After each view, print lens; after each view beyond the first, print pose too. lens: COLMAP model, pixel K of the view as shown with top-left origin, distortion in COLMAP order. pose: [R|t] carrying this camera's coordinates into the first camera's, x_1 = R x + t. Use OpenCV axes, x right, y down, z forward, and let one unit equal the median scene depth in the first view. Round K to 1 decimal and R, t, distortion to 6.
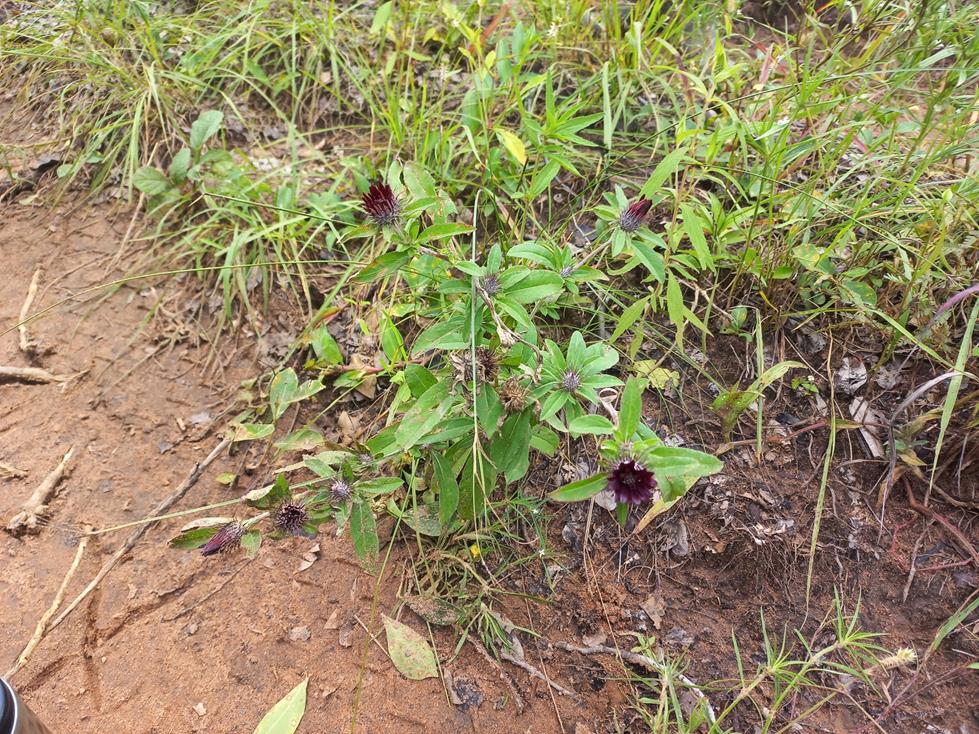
lens RADIAL K [[700.2, 0, 485.3], [0, 700.2, 361.3], [0, 0, 1]] dist [-0.006950, -0.008317]
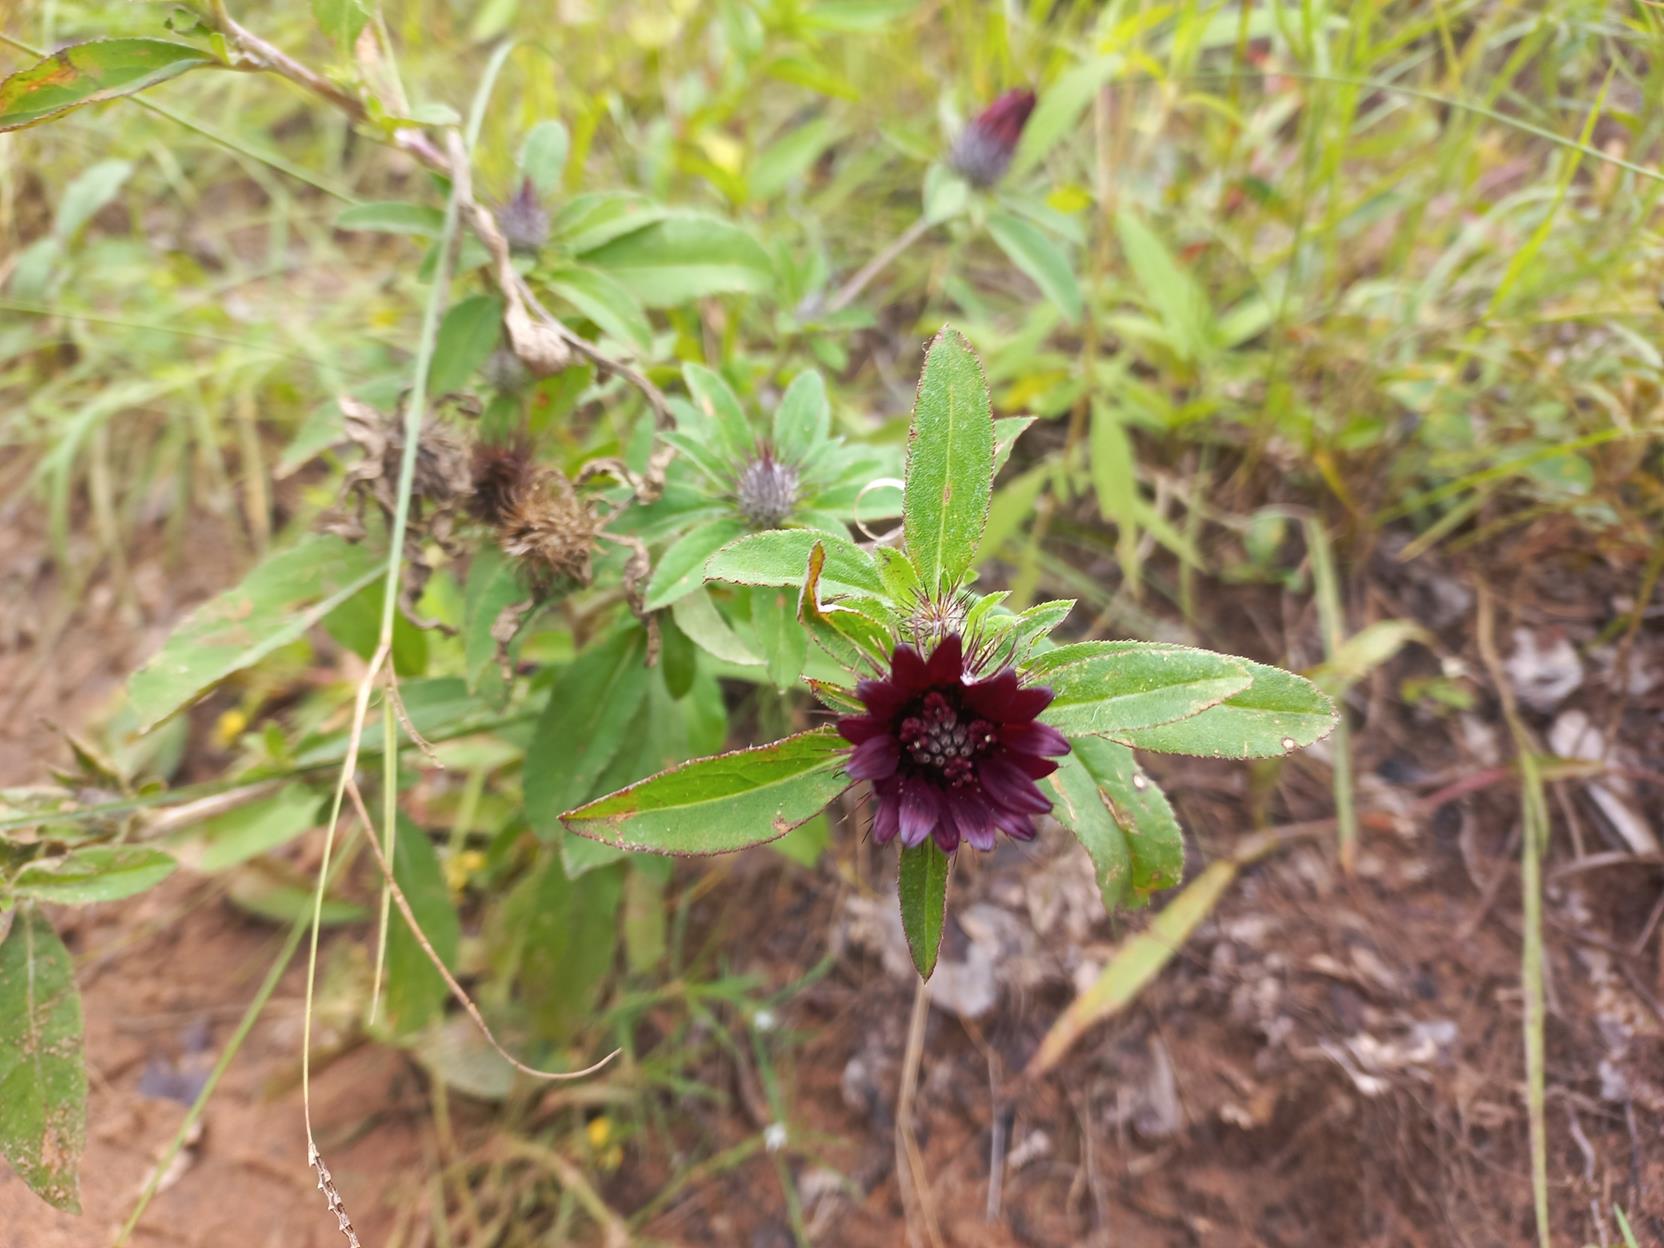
lens RADIAL K [[1225.0, 0, 841.7], [0, 1225.0, 632.3], [0, 0, 1]] dist [-0.031079, 0.011787]
pose [[0.998921, -0.006243, 0.046014, 0.082391], [0.012507, 0.990473, -0.137135, 0.098217], [-0.044719, 0.137563, 0.989483, 0.325522]]
